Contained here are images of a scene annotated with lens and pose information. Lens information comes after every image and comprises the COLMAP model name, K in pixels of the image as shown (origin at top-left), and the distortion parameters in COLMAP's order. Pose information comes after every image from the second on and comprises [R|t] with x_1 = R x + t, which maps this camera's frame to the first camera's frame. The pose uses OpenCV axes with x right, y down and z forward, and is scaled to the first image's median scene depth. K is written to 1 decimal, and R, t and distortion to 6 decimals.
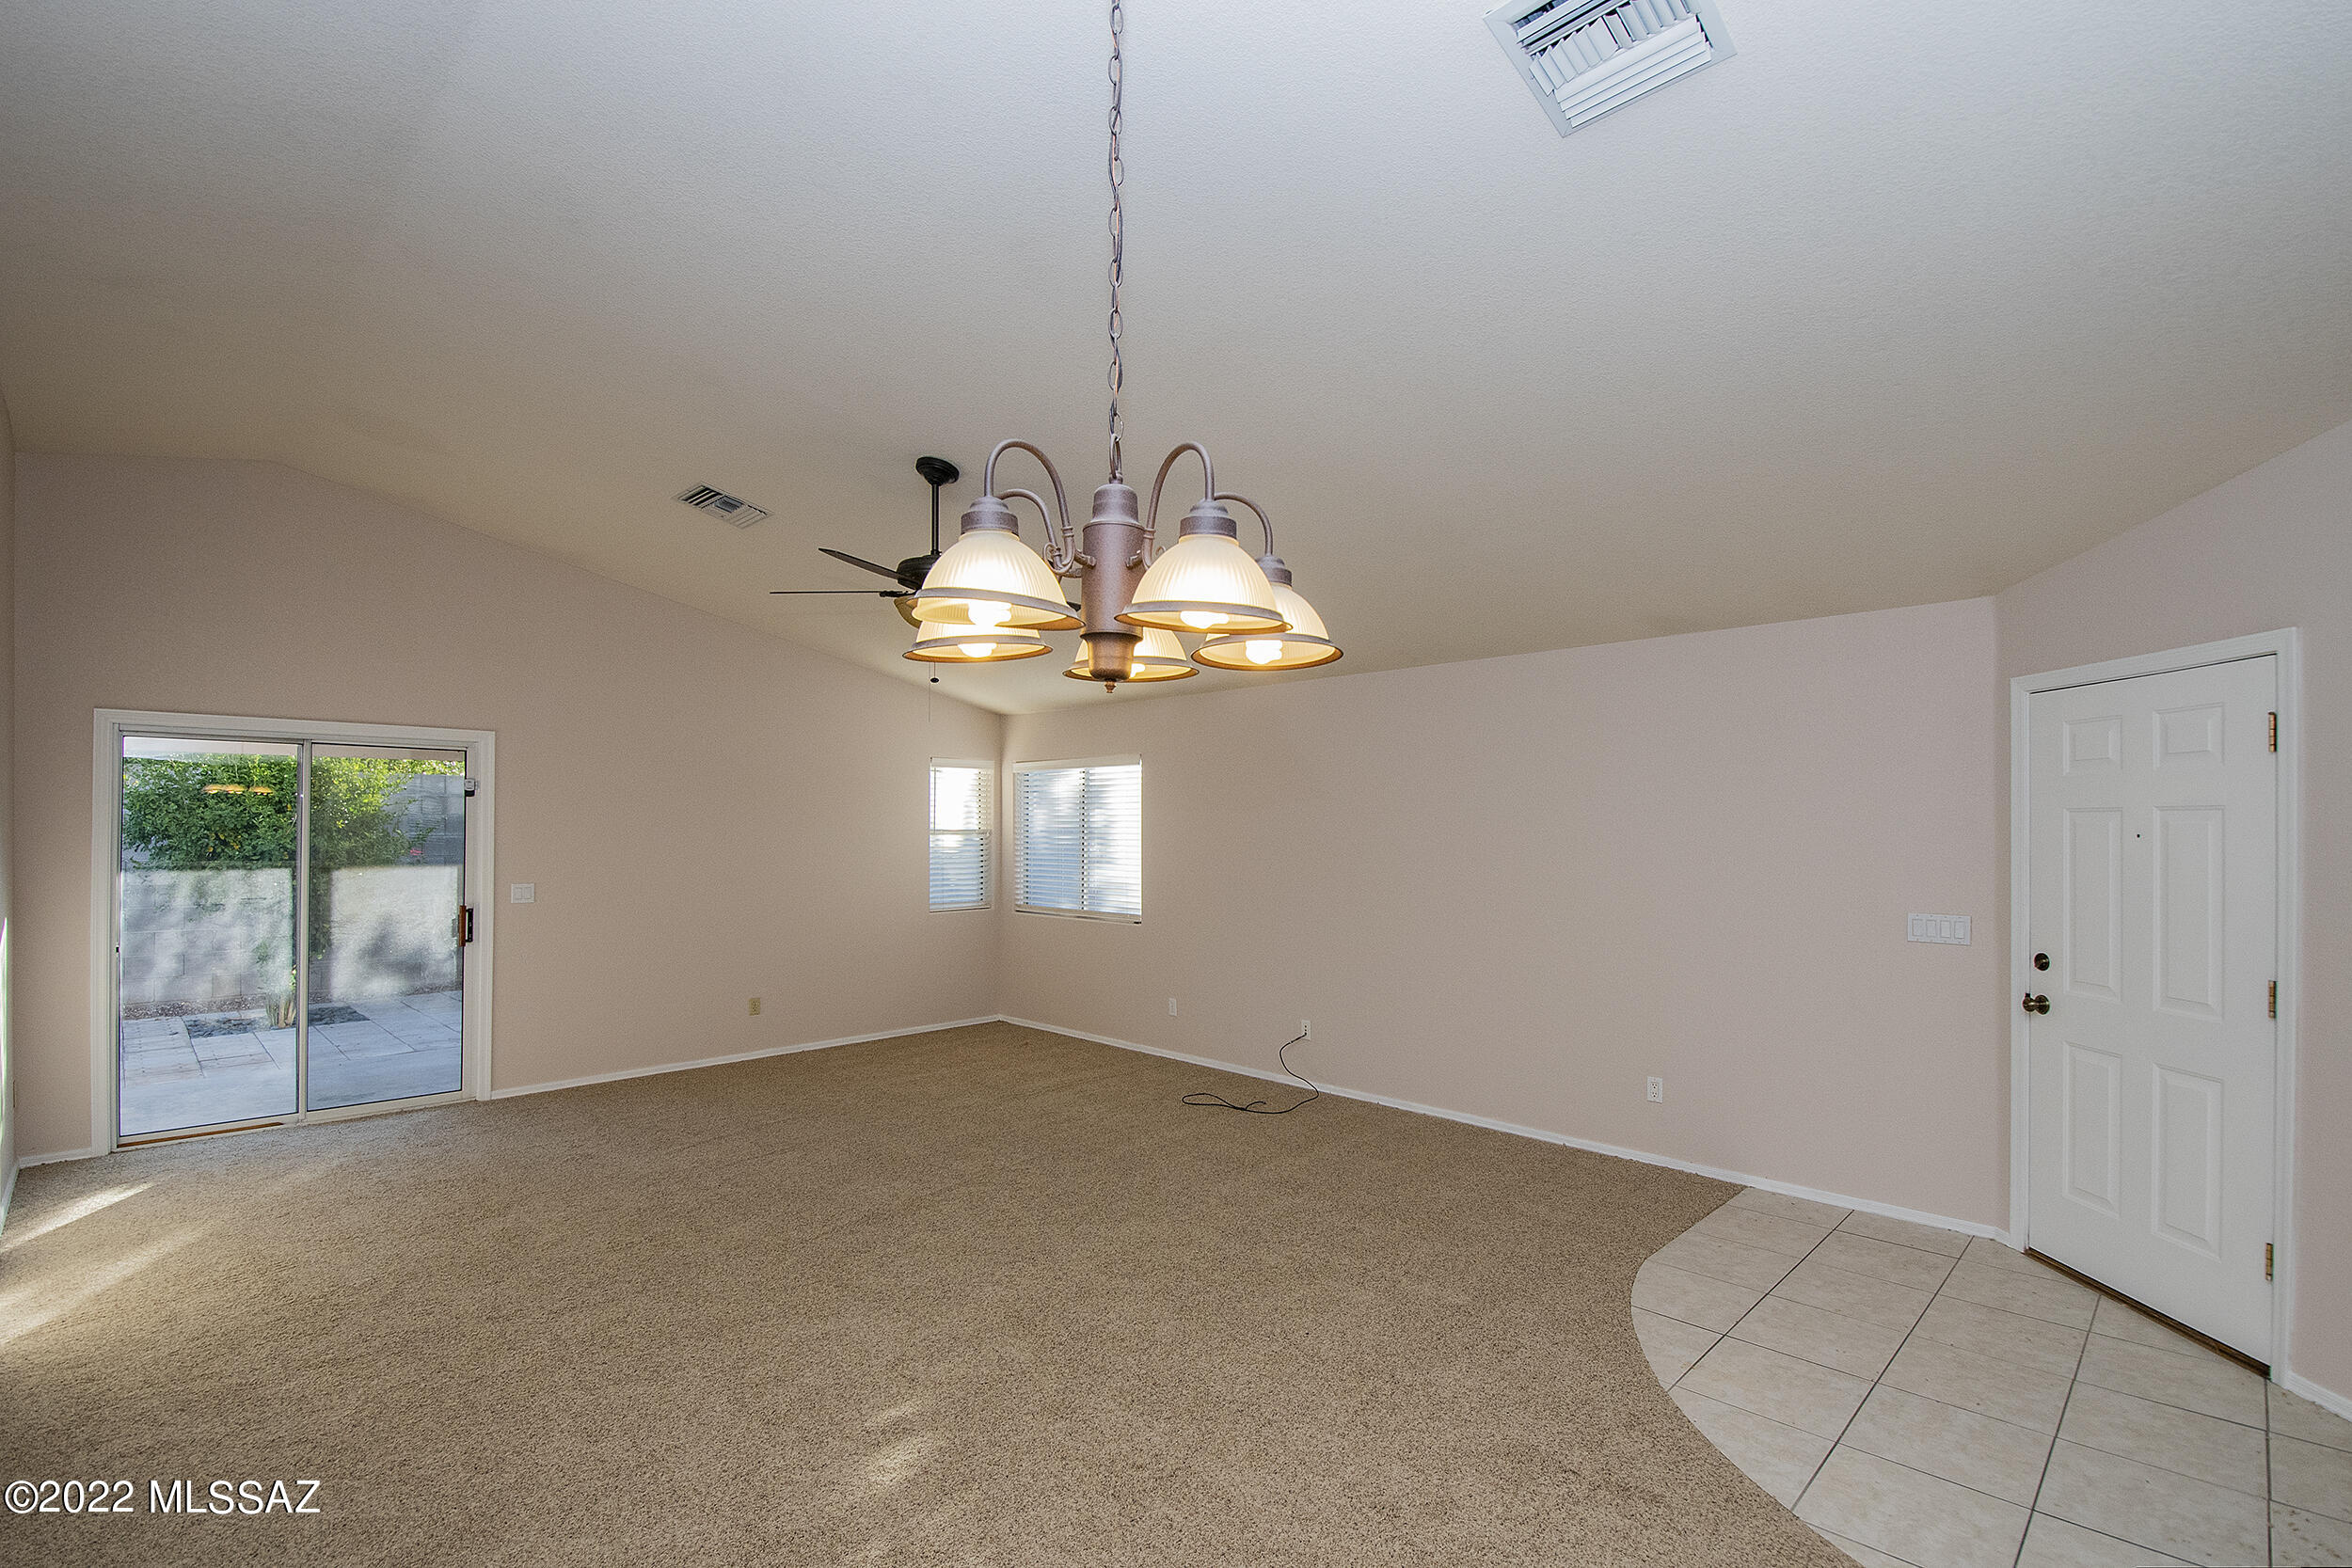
lens RADIAL K [[1059.6, 0, 1200.4], [0, 1059.6, 816.7], [0, 0, 1]] dist [-0.009649, -0.009450]
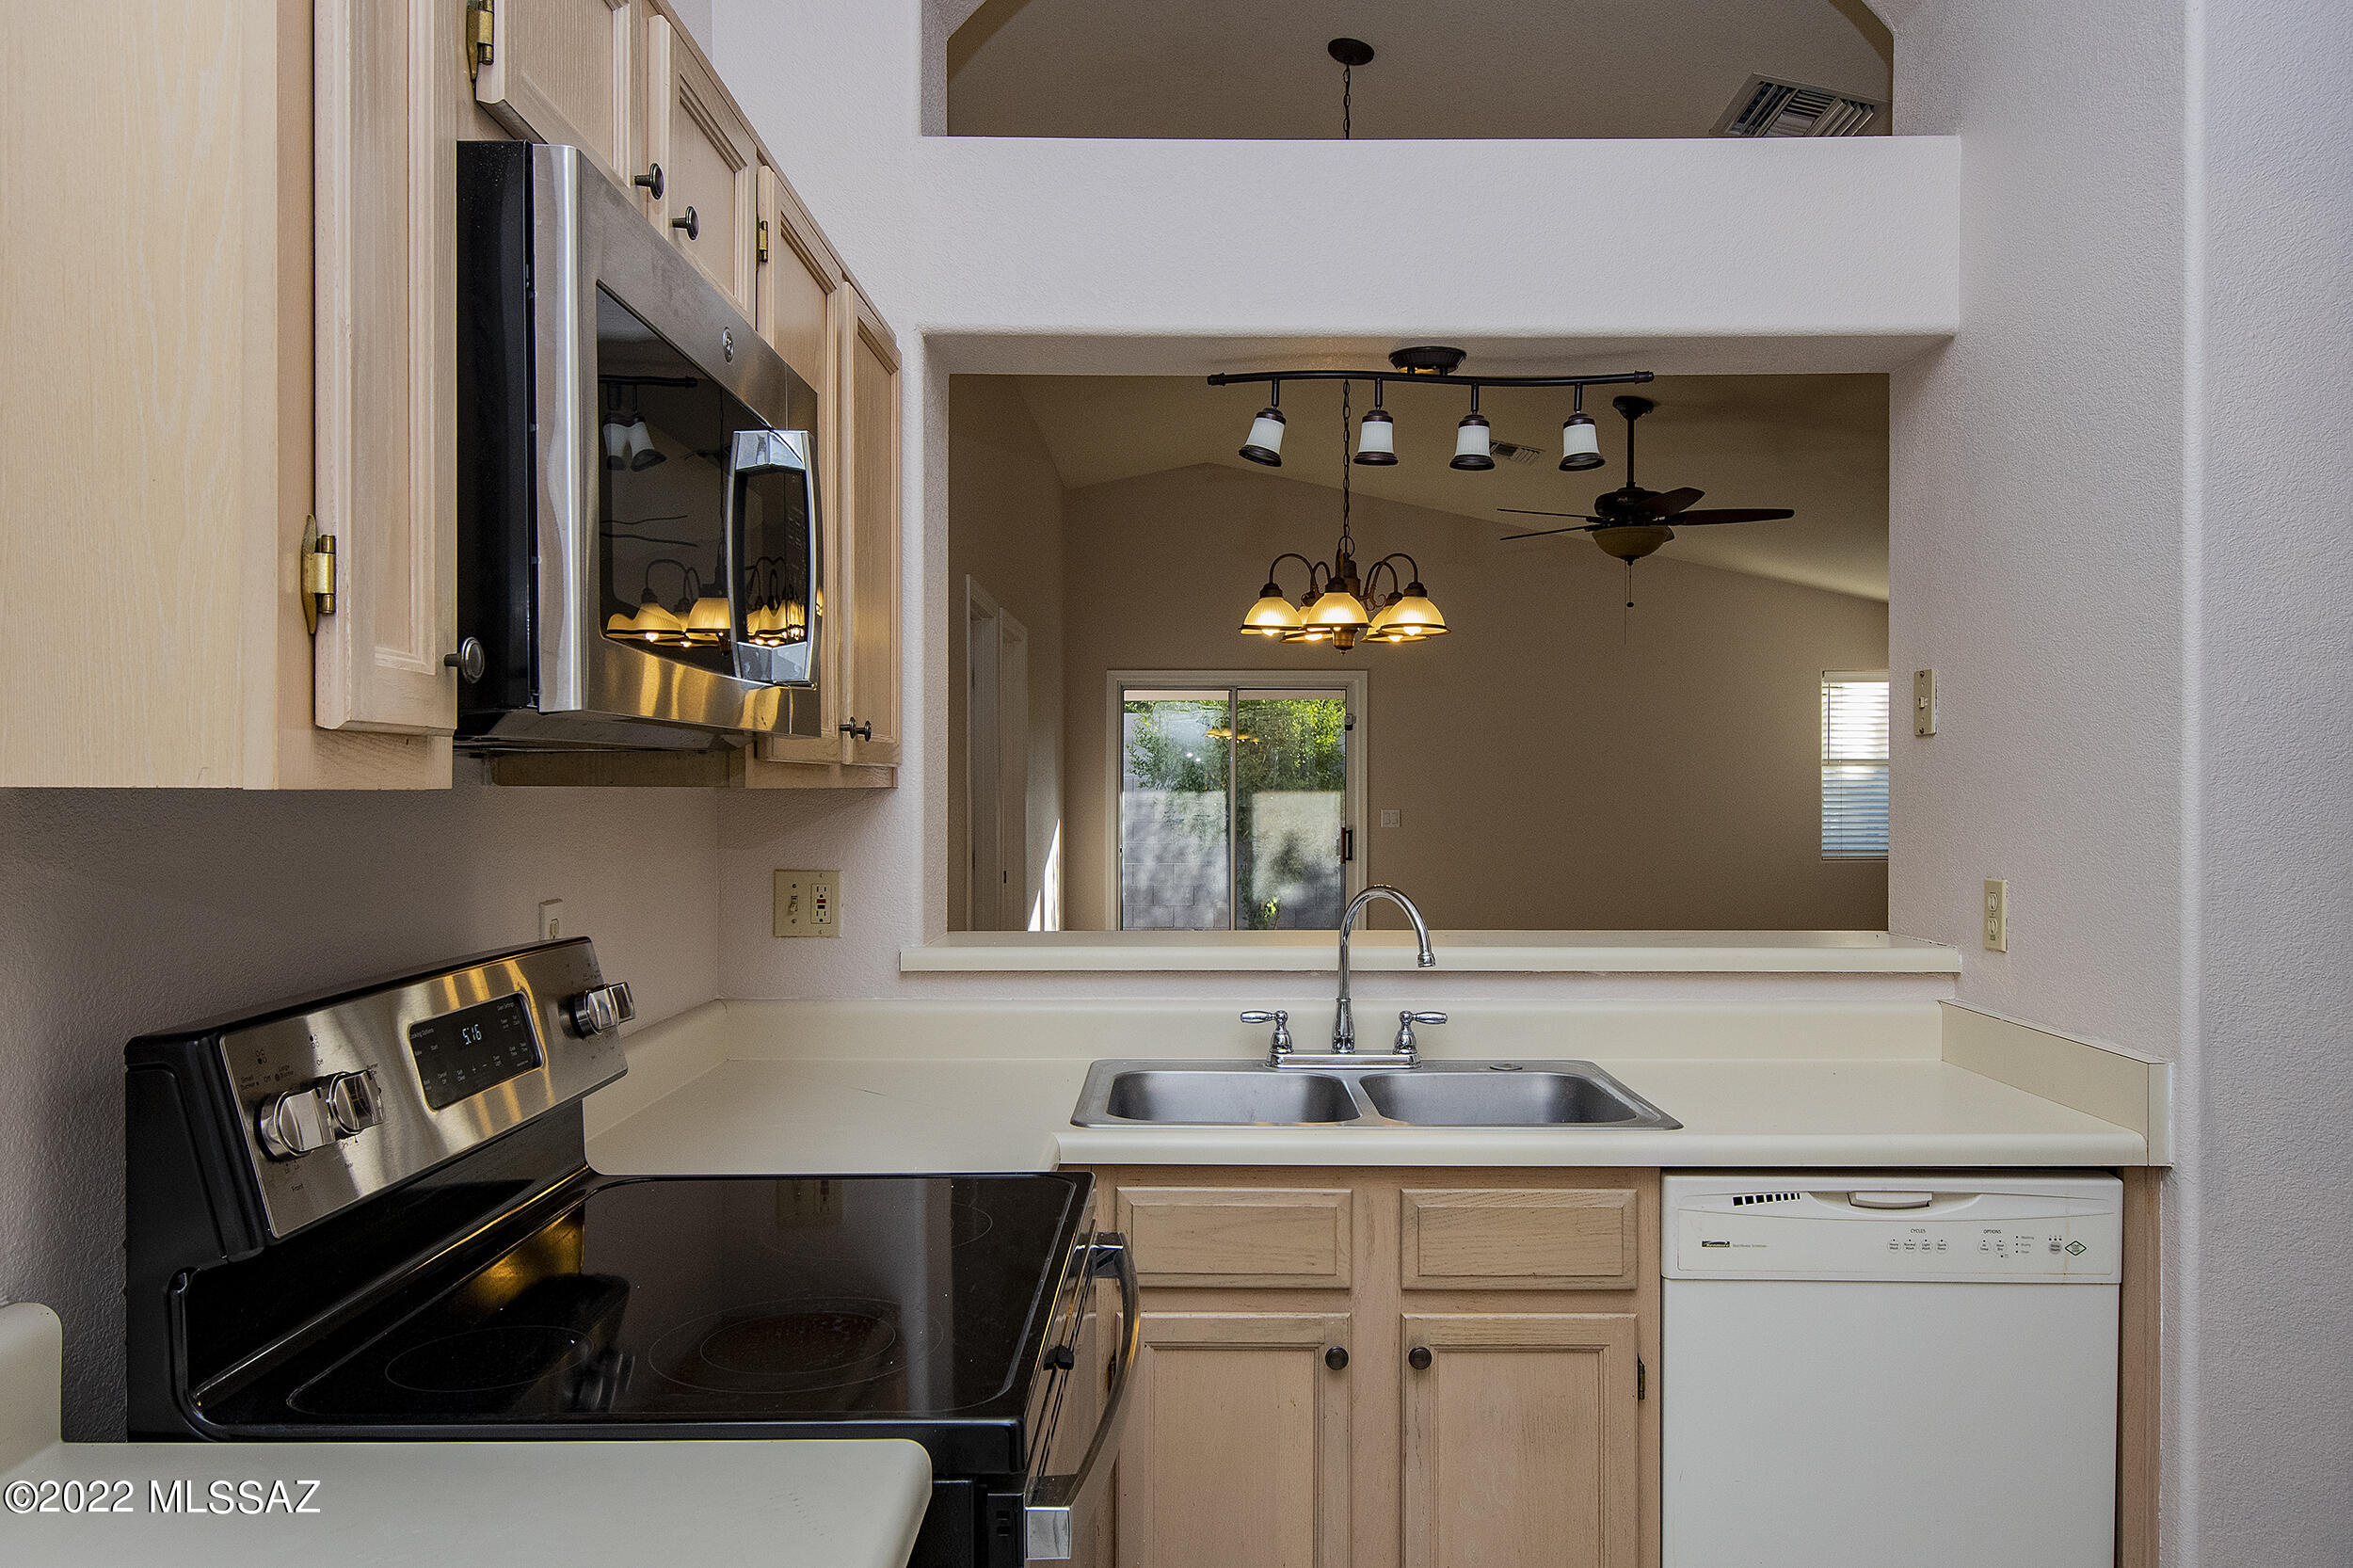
lens RADIAL K [[1640.8, 0, 1227.8], [0, 1640.8, 779.1], [0, 0, 1]] dist [0.003367, -0.005688]
pose [[0.698826, -0.001438, -0.715290, 0.430133], [0.007958, 0.999952, 0.005765, 0.020884], [0.715248, -0.009721, 0.698804, -0.288580]]
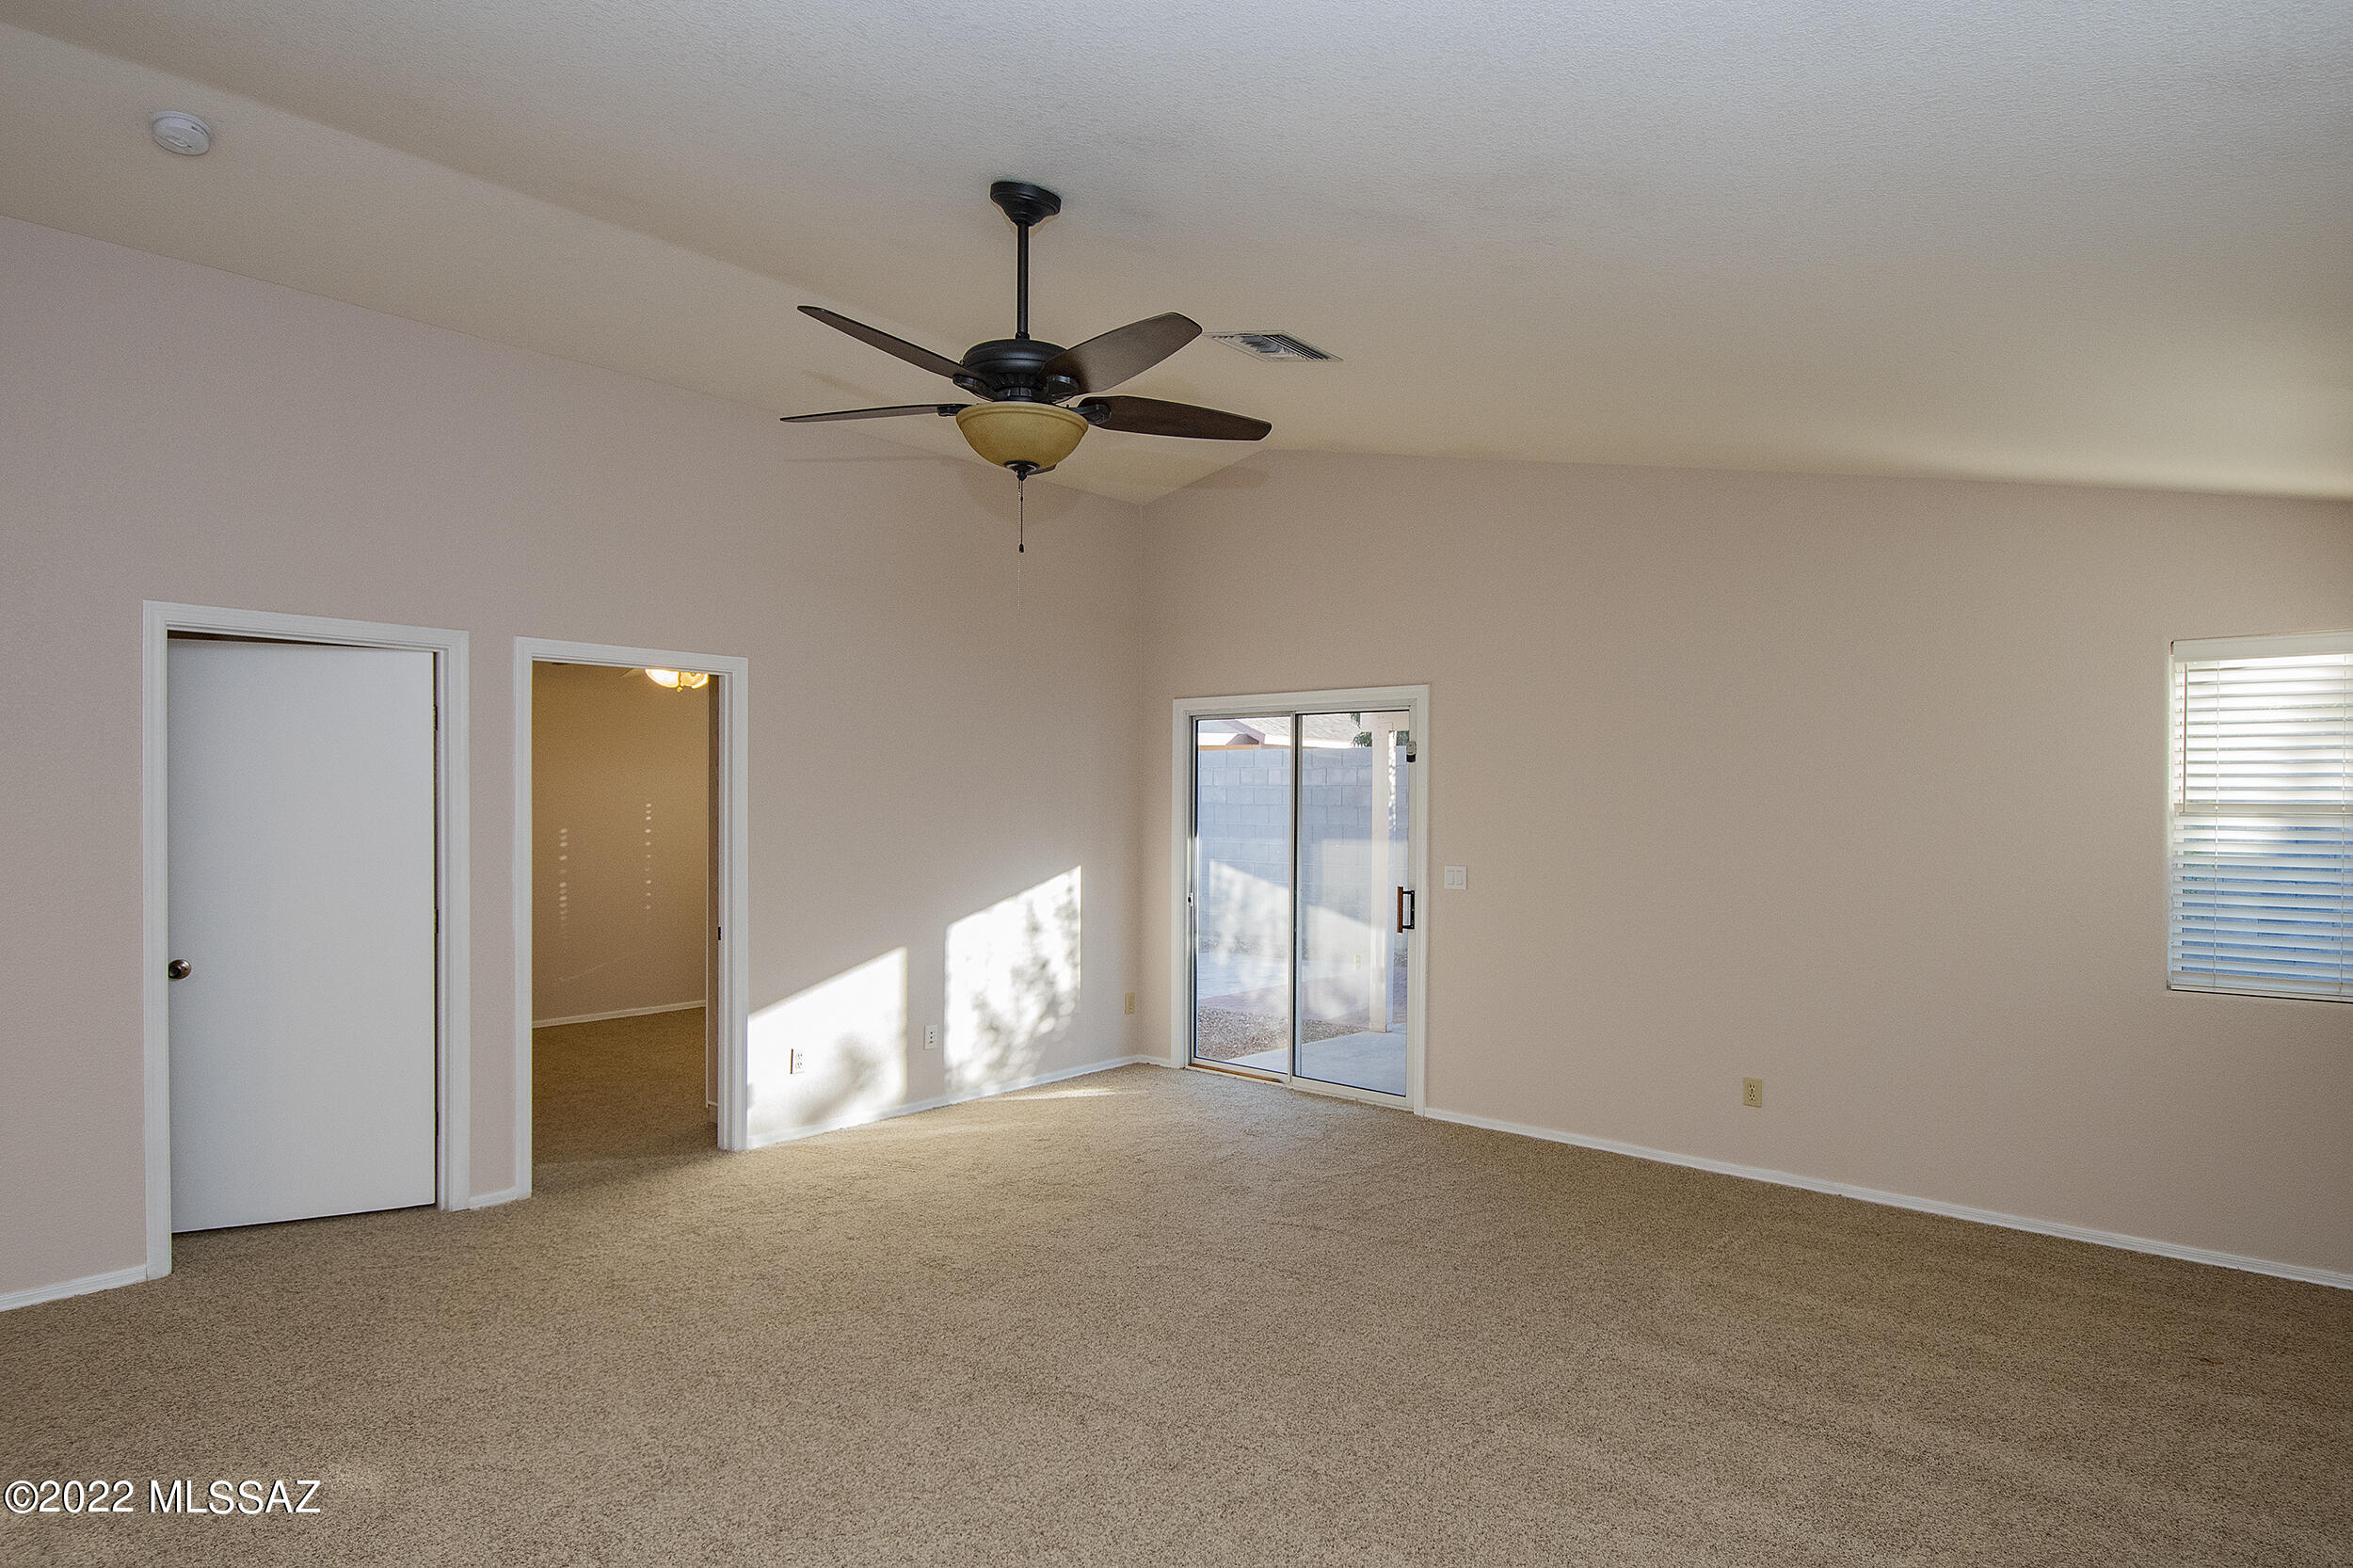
lens RADIAL K [[1274.6, 0, 1191.0], [0, 1274.6, 792.8], [0, 0, 1]] dist [-0.002869, -0.002291]
pose [[0.054720, -0.009801, -0.998454, 0.331888], [0.003617, 0.999947, -0.009617, 0.013959], [0.998495, -0.003085, 0.054752, 0.713708]]
